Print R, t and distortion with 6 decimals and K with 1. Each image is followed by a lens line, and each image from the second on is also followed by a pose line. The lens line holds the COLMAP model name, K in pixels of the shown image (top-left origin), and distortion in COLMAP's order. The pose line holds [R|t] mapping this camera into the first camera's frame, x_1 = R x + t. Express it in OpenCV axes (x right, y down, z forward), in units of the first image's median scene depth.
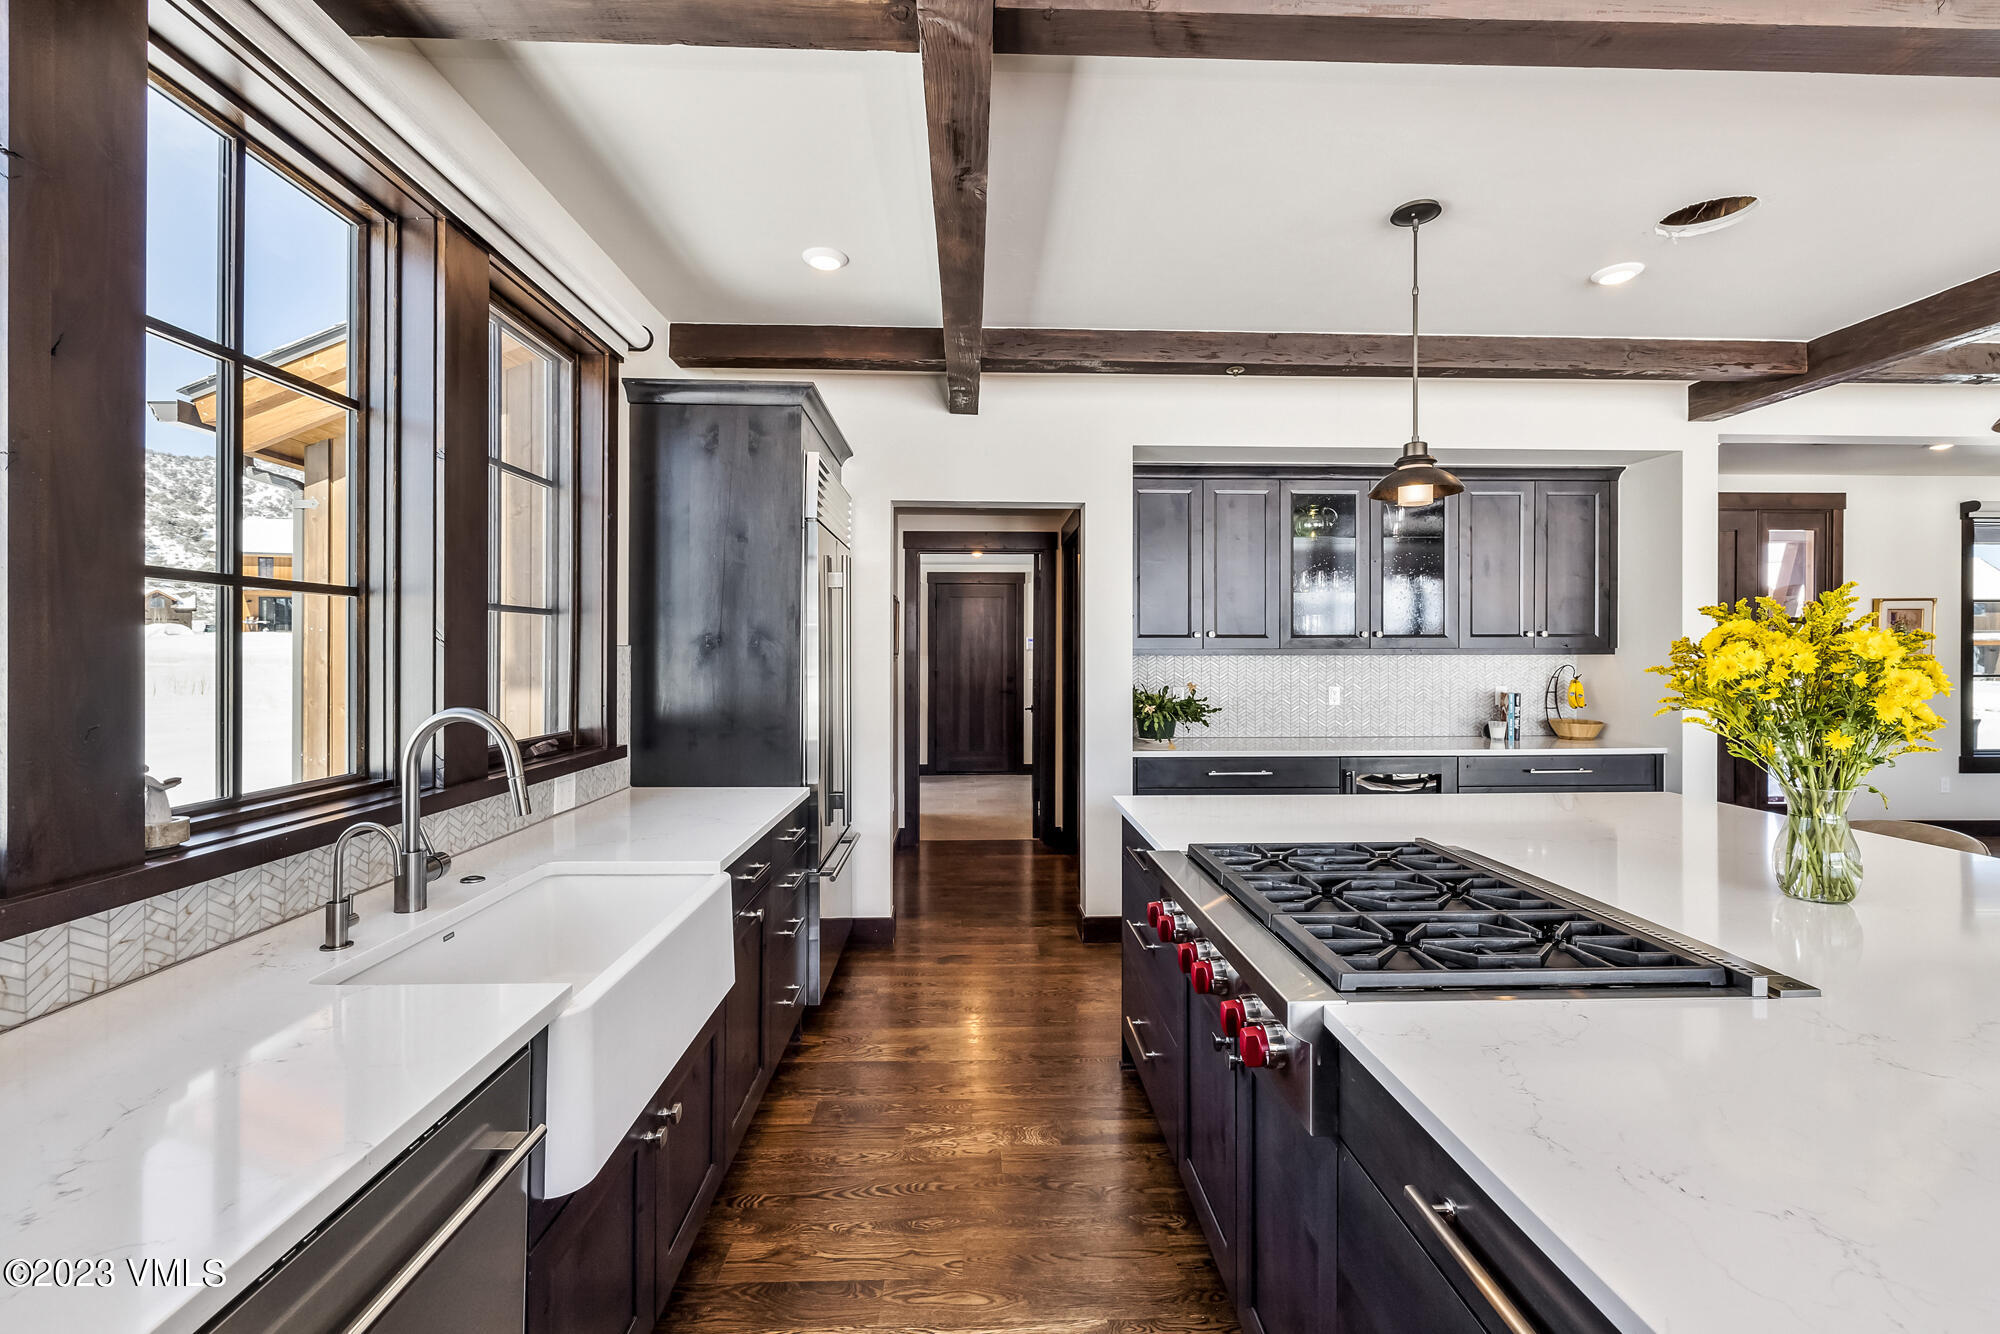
lens RADIAL K [[875.0, 0, 979.6], [0, 875.0, 653.5], [0, 0, 1]] dist [-0.000779, -0.000305]
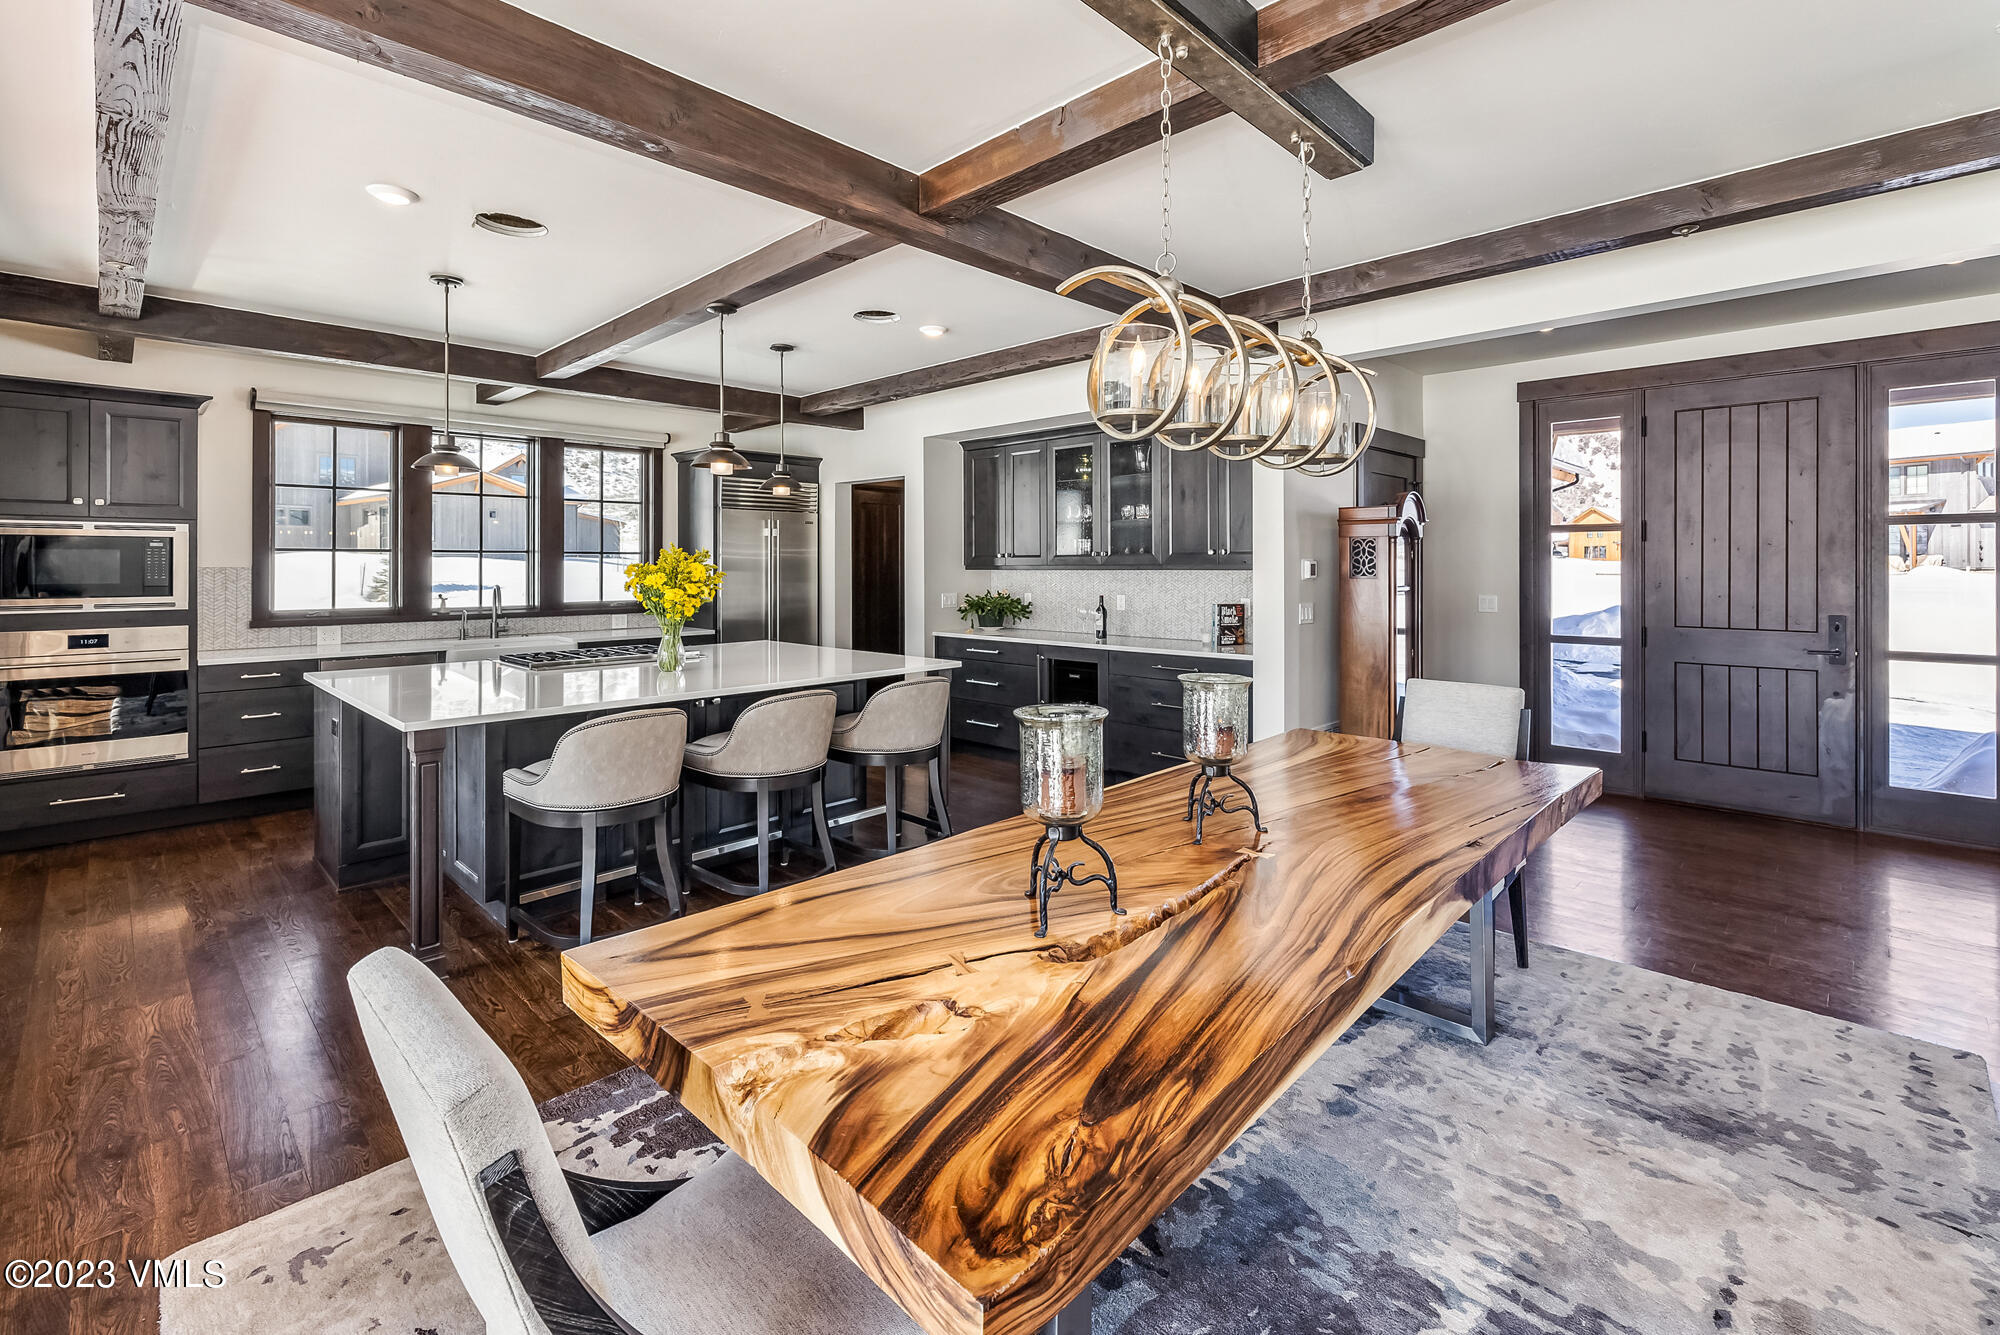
lens RADIAL K [[875.0, 0, 979.1], [0, 875.0, 564.8], [0, 0, 1]] dist [-0.000779, -0.000305]
pose [[0.689828, -0.001287, -0.723972, 1.245375], [-0.003931, 0.999977, -0.005523, 0.001515], [0.723963, 0.006656, 0.689807, -0.021319]]
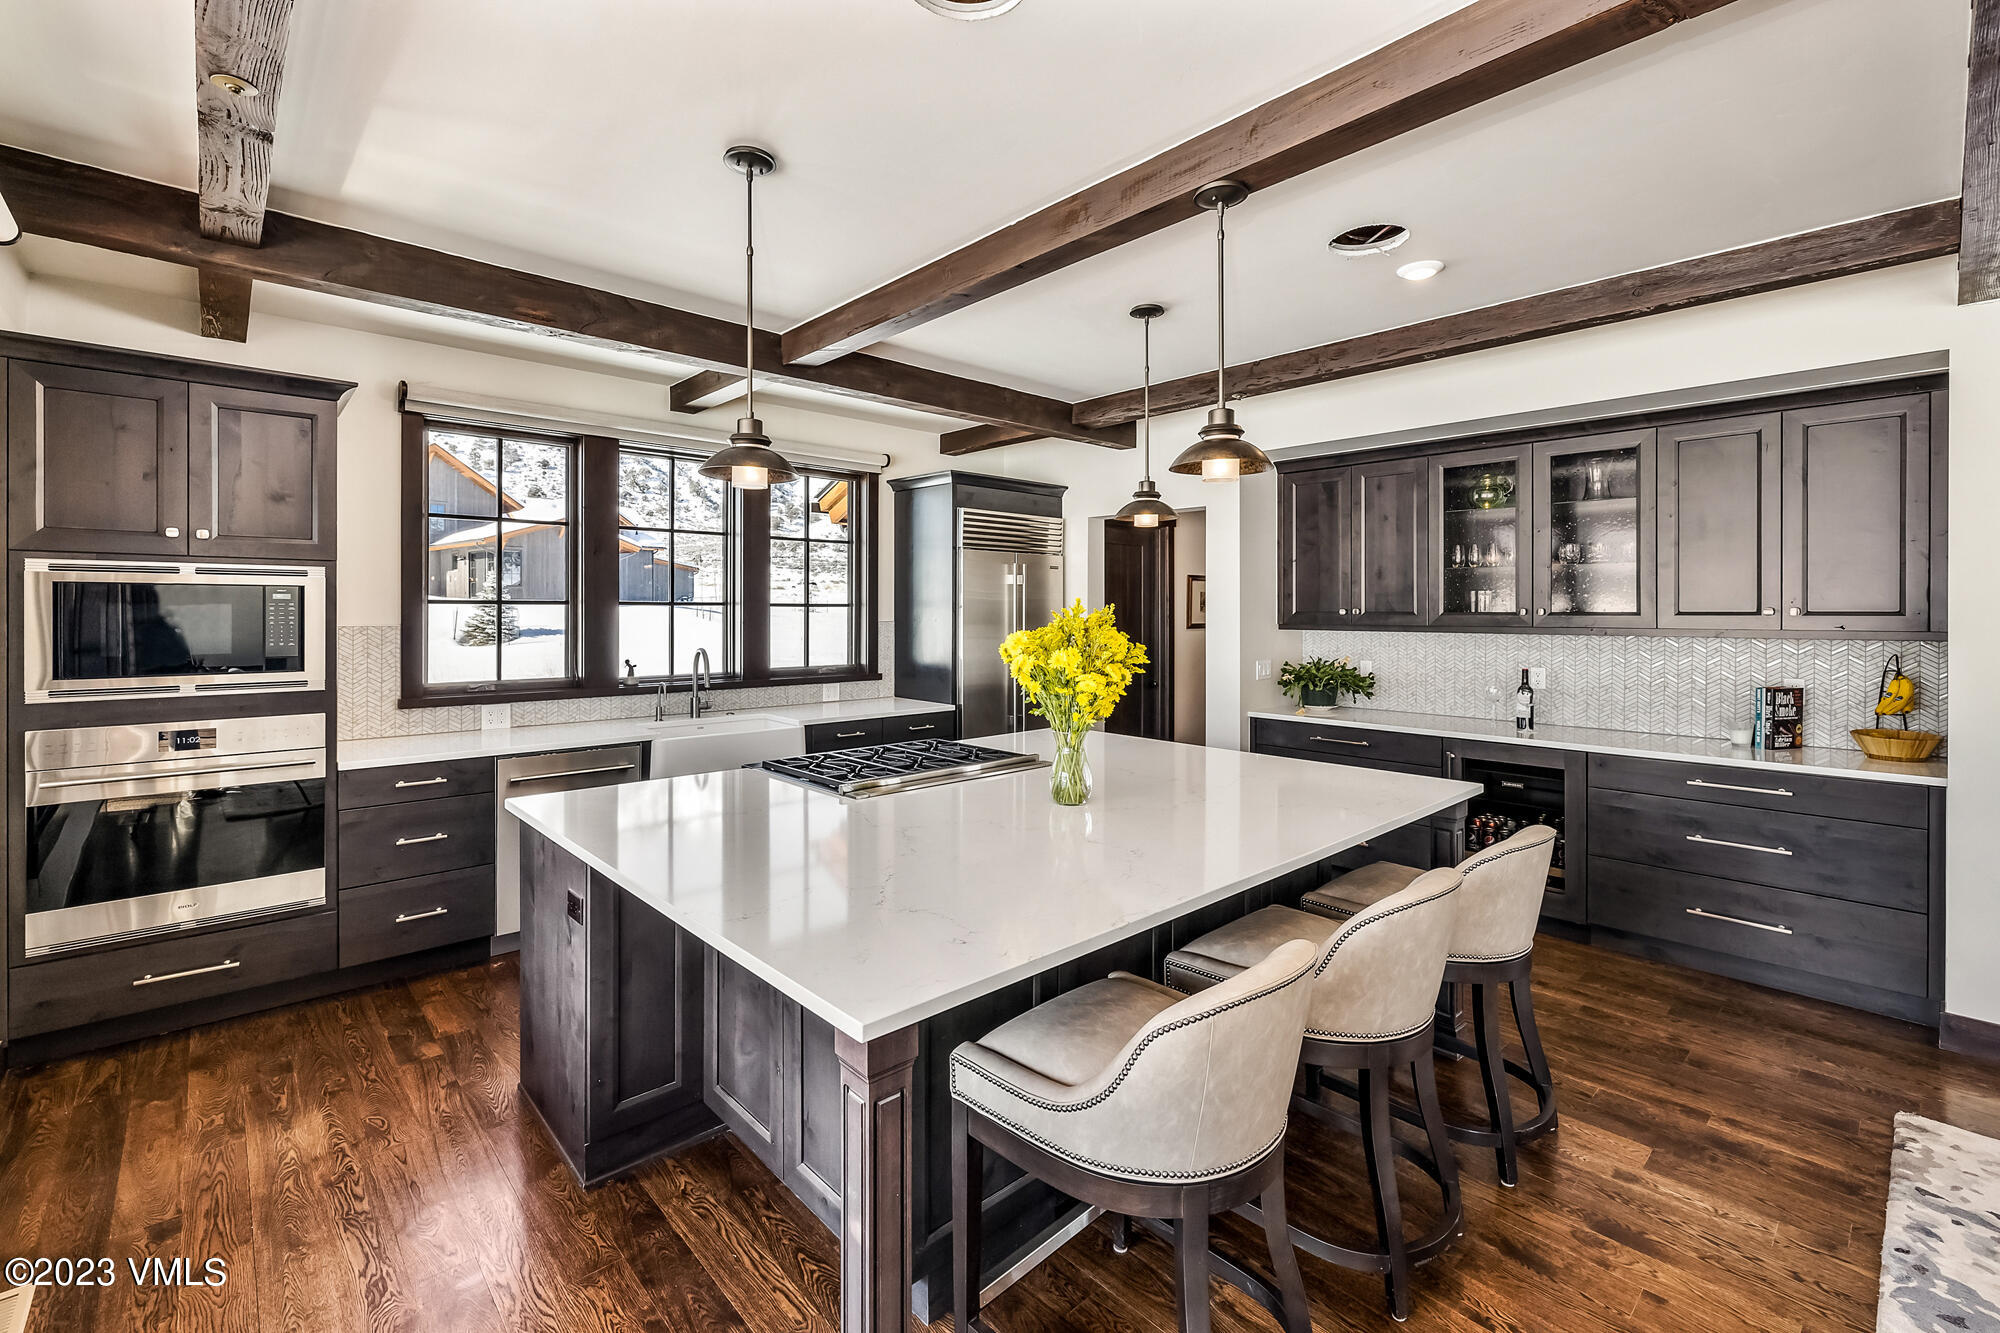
lens RADIAL K [[875.0, 0, 994.7], [0, 875.0, 618.8], [0, 0, 1]] dist [-0.000779, -0.000305]
pose [[0.648543, 0.009002, -0.761125, 0.773590], [-0.009057, 0.999951, 0.004109, -0.013341], [0.761124, 0.004228, 0.648592, -0.031711]]
